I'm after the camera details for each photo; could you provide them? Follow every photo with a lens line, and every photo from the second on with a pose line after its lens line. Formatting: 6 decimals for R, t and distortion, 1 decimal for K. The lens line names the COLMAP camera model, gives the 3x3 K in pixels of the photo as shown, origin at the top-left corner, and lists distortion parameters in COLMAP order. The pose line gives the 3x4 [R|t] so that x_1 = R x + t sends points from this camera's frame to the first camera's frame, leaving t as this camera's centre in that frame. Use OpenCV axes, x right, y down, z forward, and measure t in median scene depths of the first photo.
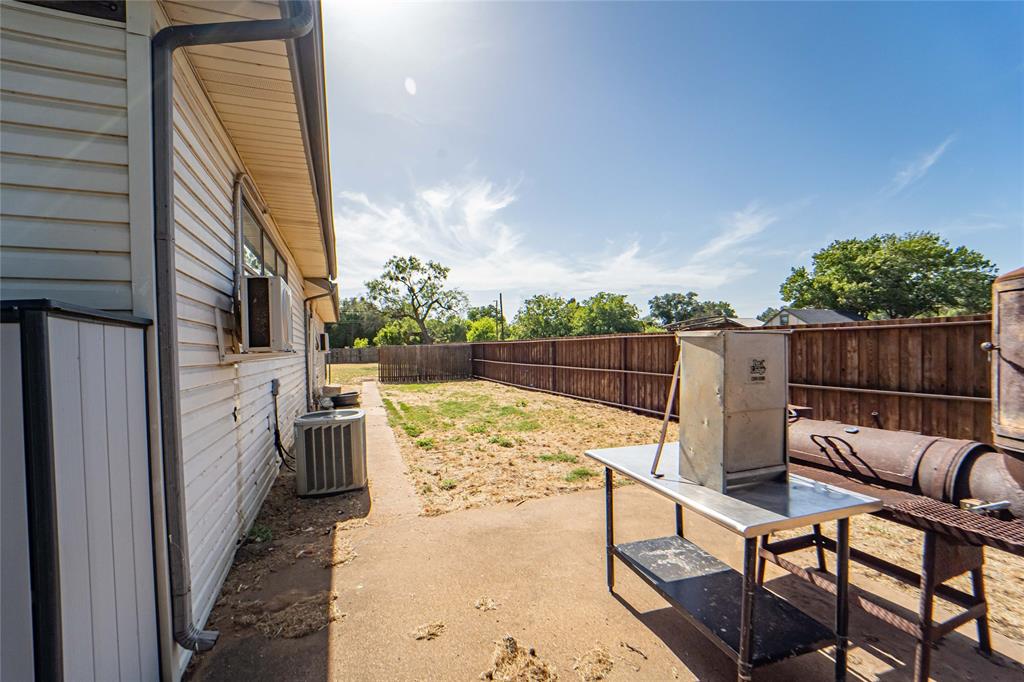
lens RADIAL K [[417.8, 0, 516.2], [0, 417.8, 352.2], [0, 0, 1]] dist [-0.018584, 0.000095]
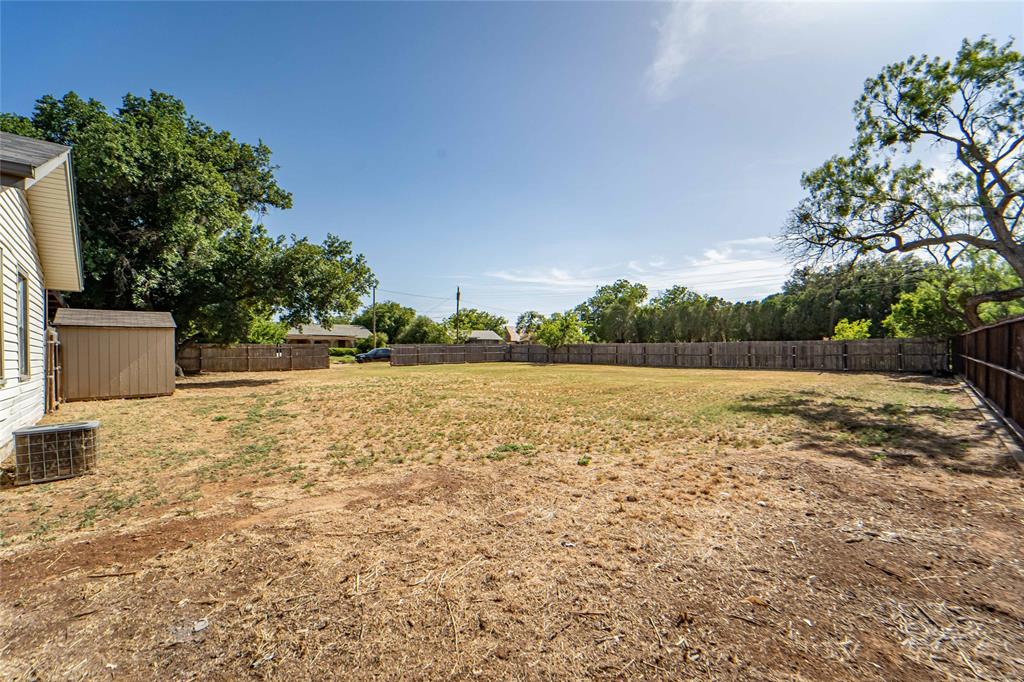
lens RADIAL K [[417.8, 0, 516.2], [0, 417.8, 352.2], [0, 0, 1]] dist [-0.018584, 0.000095]
pose [[0.369291, 0.016391, -0.929169, -0.091737], [-0.001339, 0.999853, 0.017106, -0.004576], [0.929313, -0.005073, 0.369259, 0.570809]]
